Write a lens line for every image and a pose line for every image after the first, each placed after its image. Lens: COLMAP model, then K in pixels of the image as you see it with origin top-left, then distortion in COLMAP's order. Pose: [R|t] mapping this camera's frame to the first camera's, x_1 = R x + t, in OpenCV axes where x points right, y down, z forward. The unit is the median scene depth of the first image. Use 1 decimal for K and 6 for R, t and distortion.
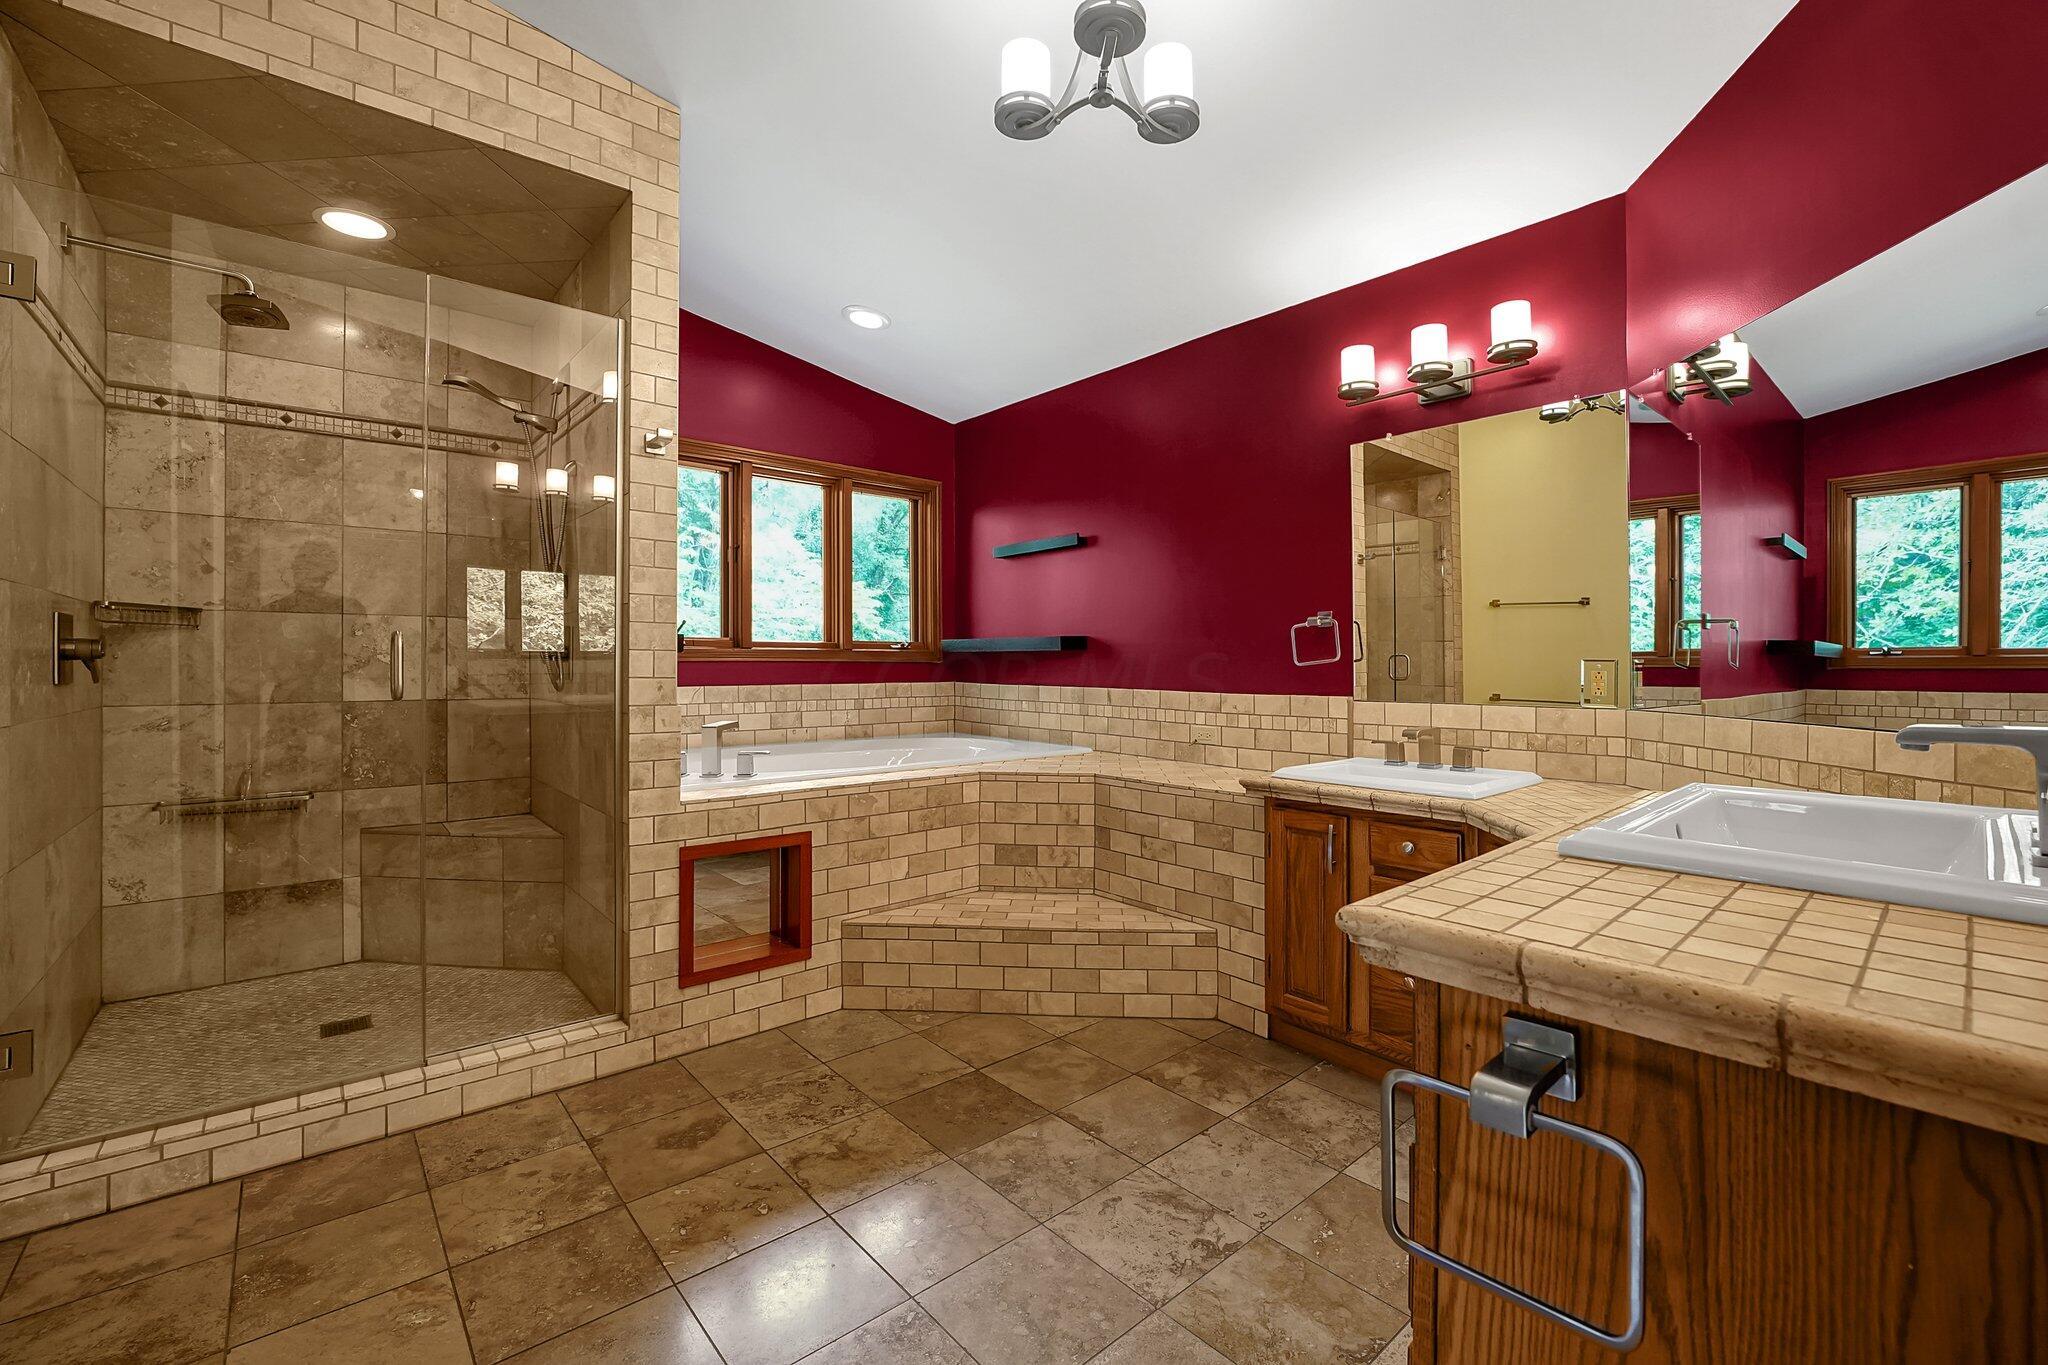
lens RADIAL K [[839.8, 0, 1035.4], [0, 839.8, 672.9], [0, 0, 1]] dist [-0.021097, -0.000589]
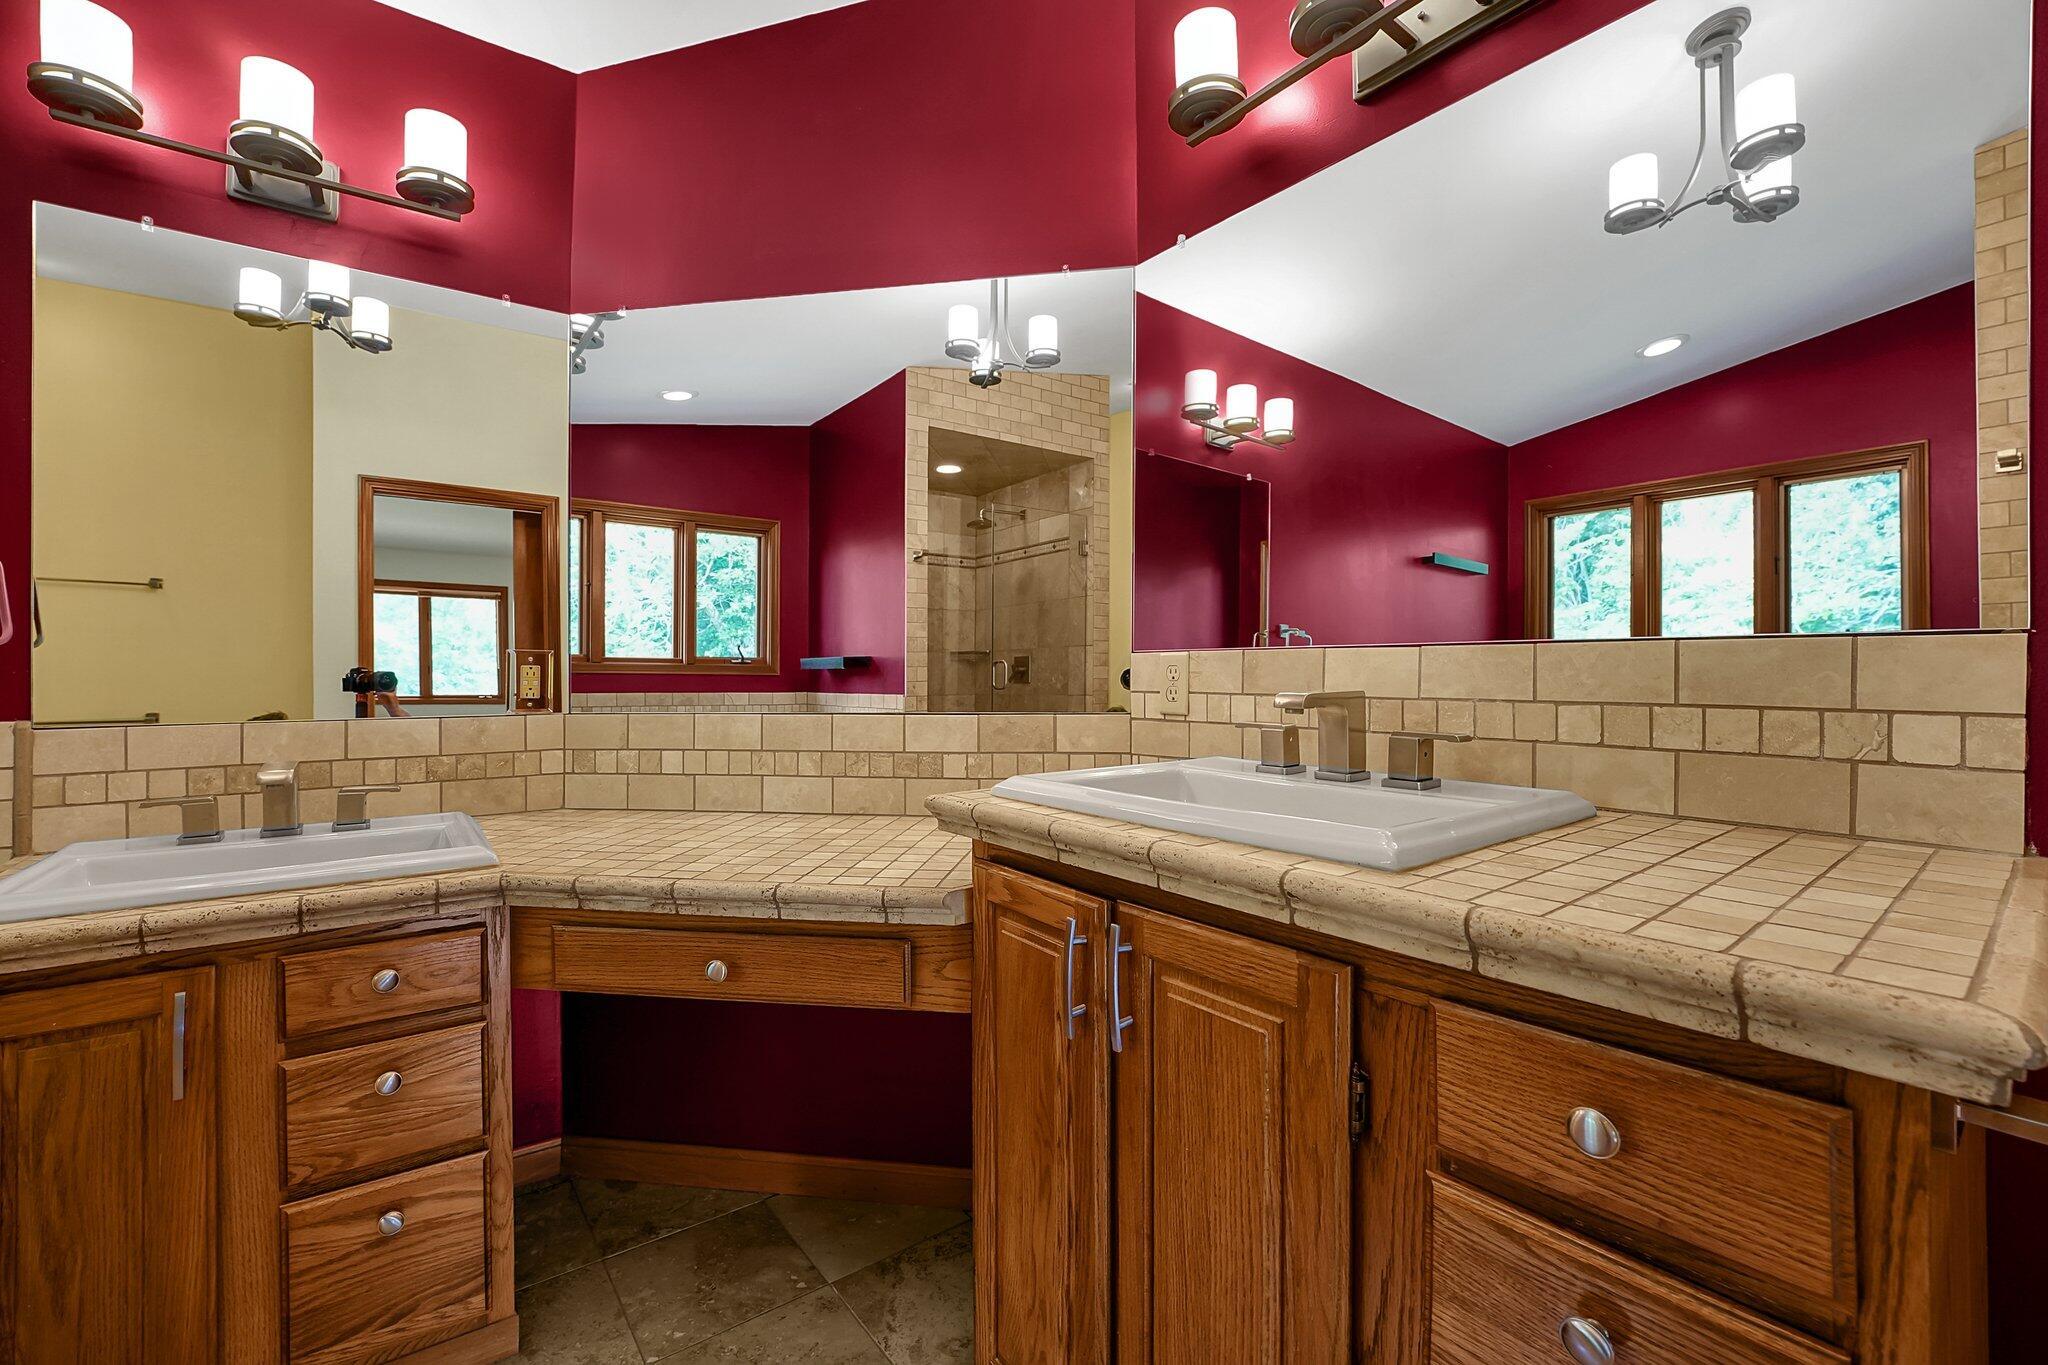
lens RADIAL K [[839.8, 0, 1034.9], [0, 839.8, 677.5], [0, 0, 1]] dist [-0.021097, -0.000589]
pose [[0.037431, -0.002787, 0.999295, -0.079681], [0.010535, 0.999942, 0.002395, 0.011215], [-0.999244, 0.010438, 0.037459, 0.508904]]
